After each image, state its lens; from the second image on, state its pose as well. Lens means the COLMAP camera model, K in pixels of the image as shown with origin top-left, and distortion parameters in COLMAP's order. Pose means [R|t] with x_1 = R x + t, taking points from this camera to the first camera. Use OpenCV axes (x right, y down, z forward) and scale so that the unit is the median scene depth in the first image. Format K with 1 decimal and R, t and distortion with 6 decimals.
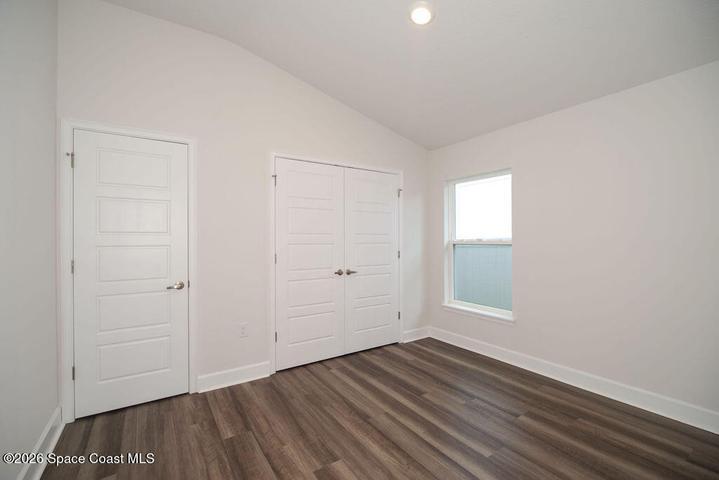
lens RADIAL K [[315.7, 0, 364.7], [0, 315.7, 234.2], [0, 0, 1]] dist [-0.007074, -0.000714]
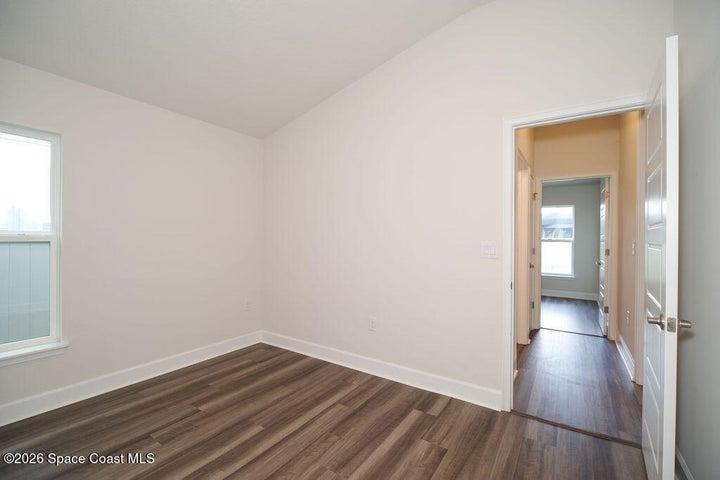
lens RADIAL K [[316.1, 0, 354.7], [0, 316.1, 238.5], [0, 0, 1]] dist [-0.007074, -0.000714]
pose [[-0.366042, -0.002185, 0.930596, -0.668938], [-0.030070, 0.999503, -0.009481, 0.017622], [-0.930113, -0.031454, -0.365925, 0.953315]]
